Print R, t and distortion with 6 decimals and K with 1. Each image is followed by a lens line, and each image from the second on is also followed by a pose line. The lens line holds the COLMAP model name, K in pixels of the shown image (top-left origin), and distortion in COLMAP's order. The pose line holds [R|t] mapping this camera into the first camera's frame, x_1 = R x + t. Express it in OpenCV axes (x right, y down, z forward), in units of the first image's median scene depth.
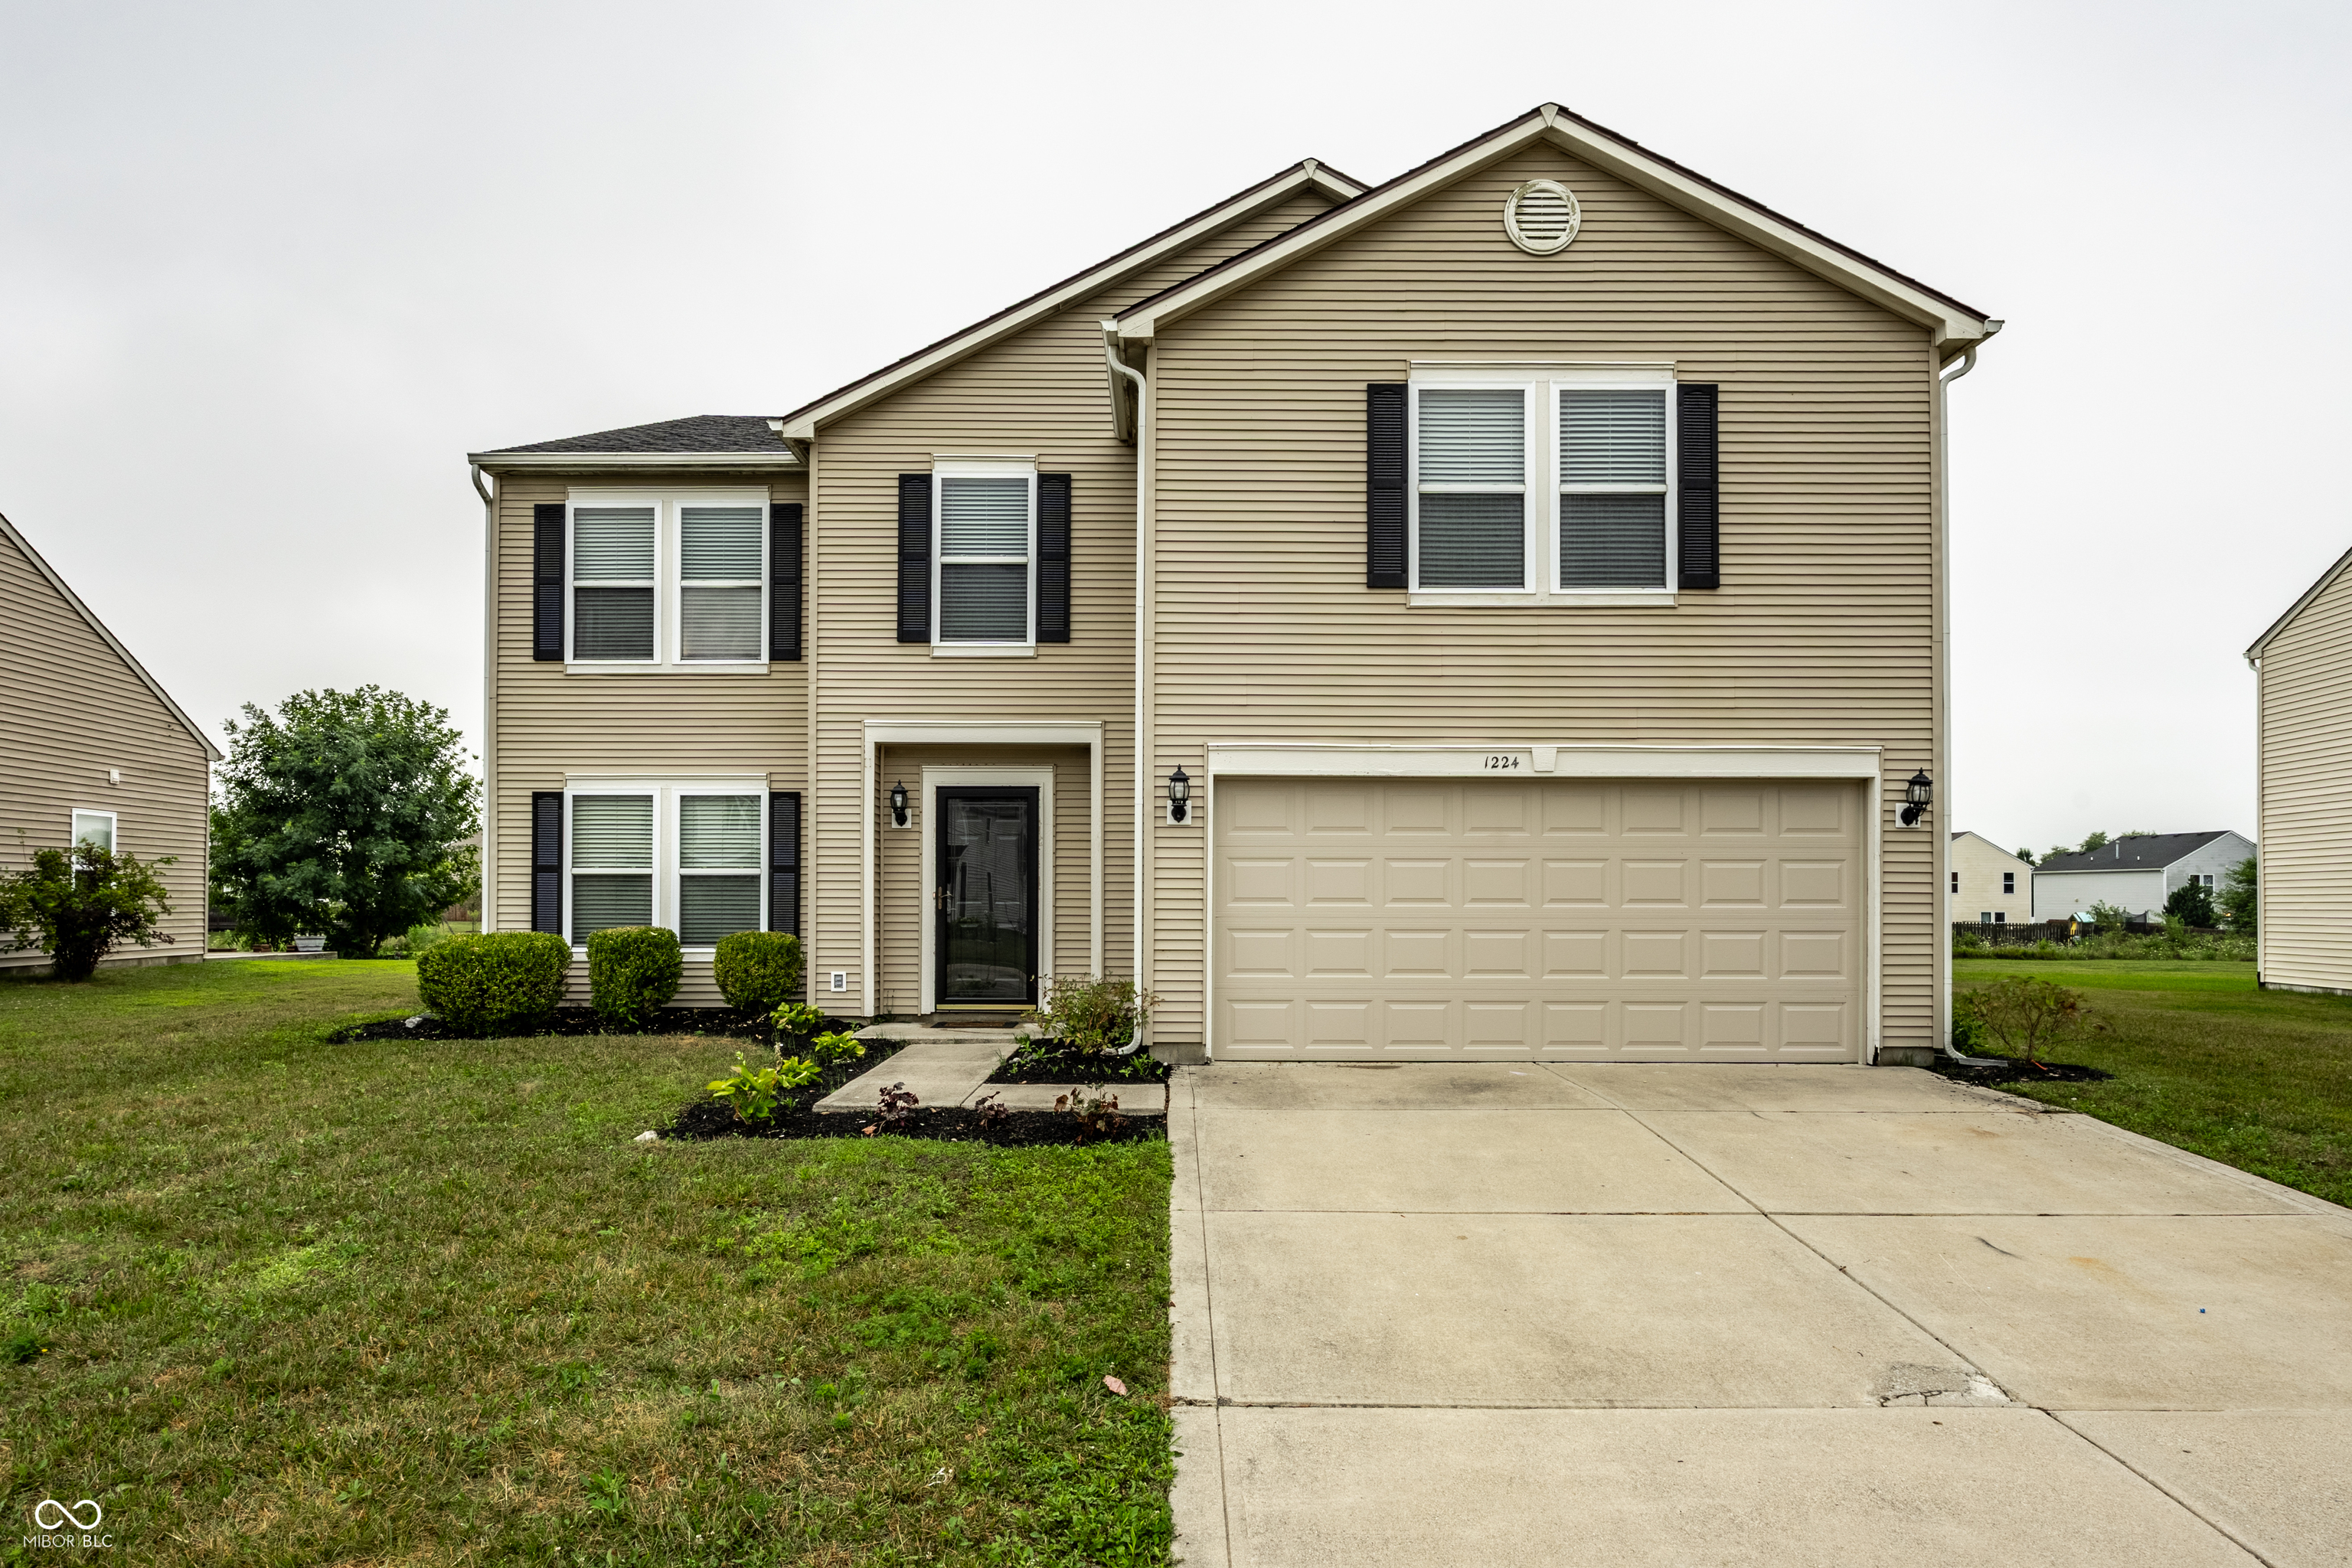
lens RADIAL K [[1046.8, 0, 1116.7], [0, 1046.8, 898.9], [0, 0, 1]] dist [-0.001258, -0.000204]
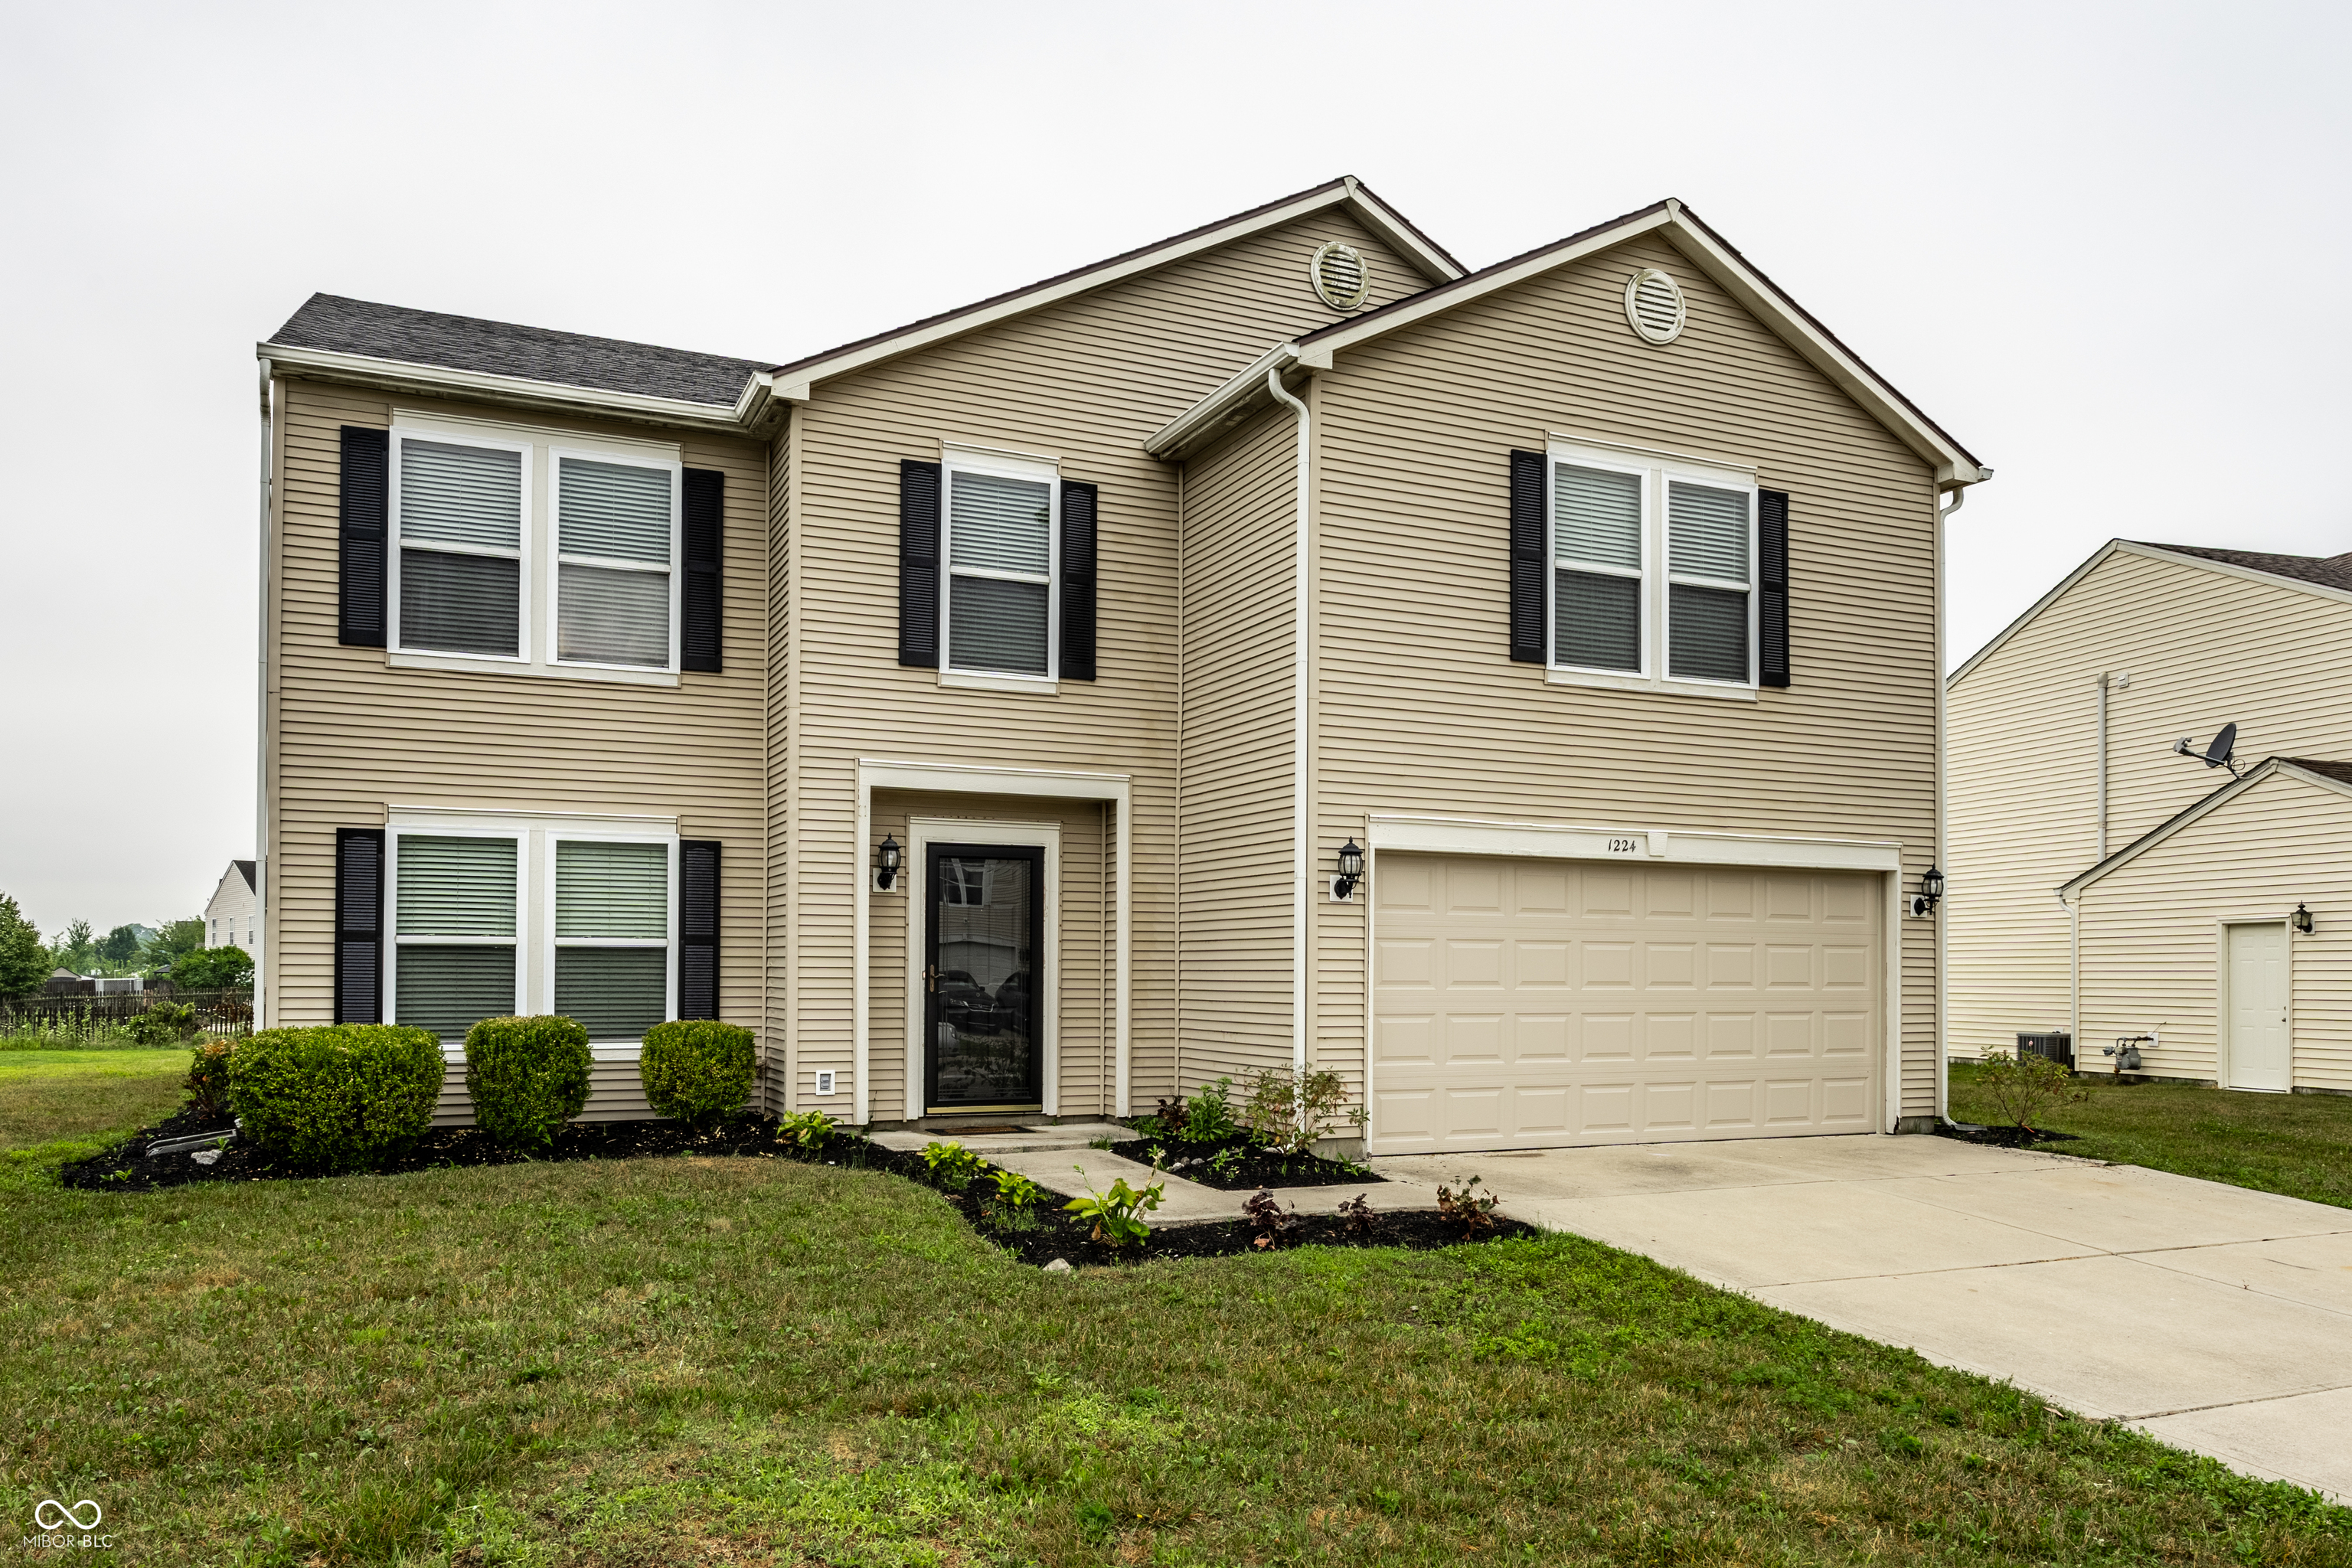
lens RADIAL K [[1312.1, 0, 1035.6], [0, 1312.1, 968.8], [0, 0, 1]] dist [0.003239, -0.000598]
pose [[0.944662, 0.003169, 0.328031, -0.491535], [-0.002790, 0.999995, -0.001627, -0.007631], [-0.328034, 0.000622, 0.944666, -0.001390]]
